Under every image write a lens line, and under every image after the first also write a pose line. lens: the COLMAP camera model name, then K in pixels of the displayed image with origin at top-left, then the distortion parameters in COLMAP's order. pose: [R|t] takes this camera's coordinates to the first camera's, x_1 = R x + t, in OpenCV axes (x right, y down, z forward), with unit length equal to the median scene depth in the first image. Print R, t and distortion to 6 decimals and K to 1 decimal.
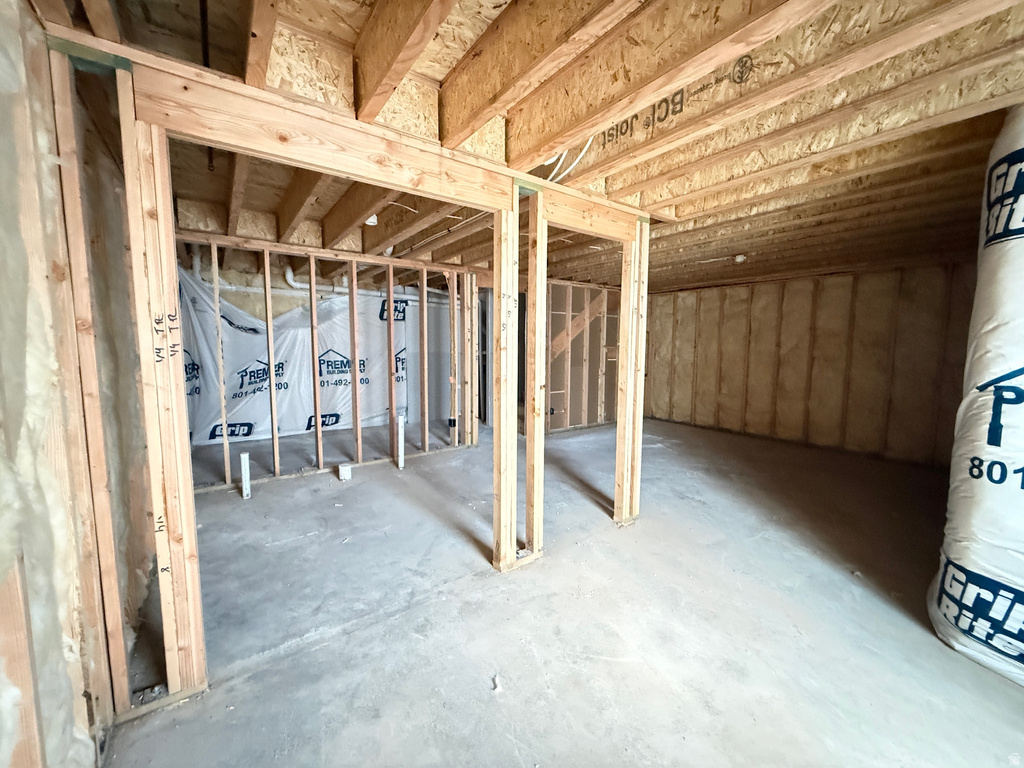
lens RADIAL K [[409.6, 0, 505.8], [0, 409.6, 383.8], [0, 0, 1]] dist [-0.000182, -0.000091]
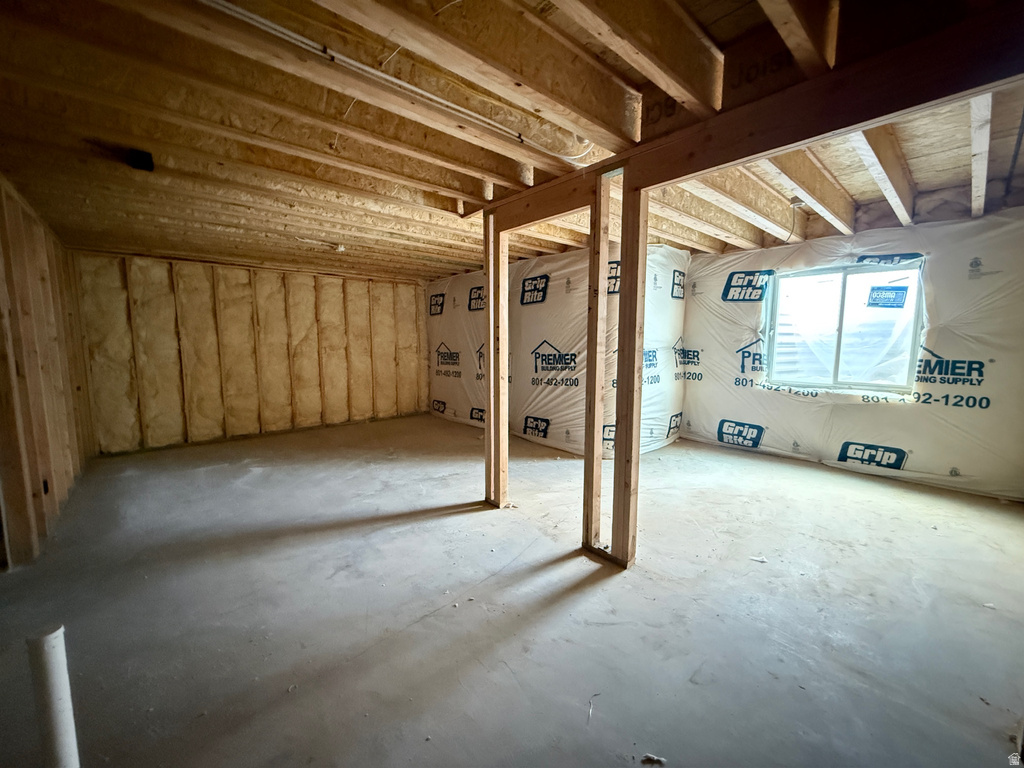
lens RADIAL K [[409.6, 0, 505.8], [0, 409.6, 383.8], [0, 0, 1]] dist [-0.000182, -0.000091]
pose [[-0.112855, -0.113269, 0.987134, -0.483096], [0.094922, 0.987708, 0.124187, -0.066366], [-0.989067, 0.107716, -0.100716, 0.722332]]
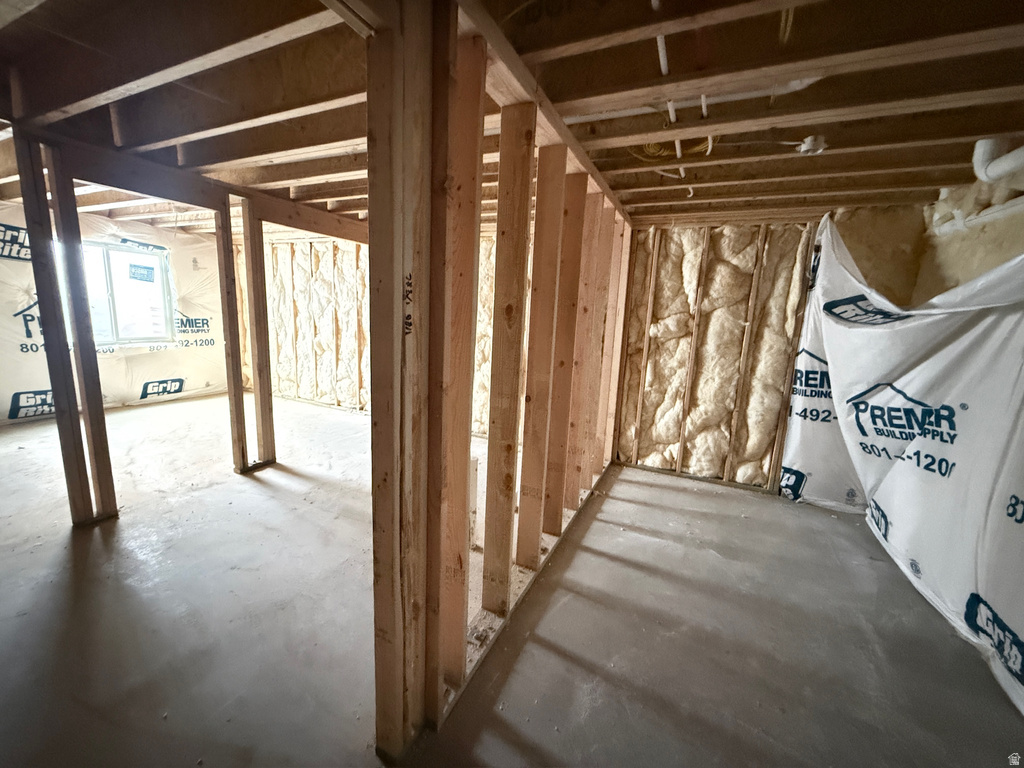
lens RADIAL K [[409.6, 0, 505.8], [0, 409.6, 383.8], [0, 0, 1]] dist [-0.000182, -0.000091]
pose [[-0.873382, 0.040099, -0.485383, -0.029735], [-0.097802, 0.961865, 0.255443, -0.161549], [0.477115, 0.270570, -0.836153, 1.402303]]
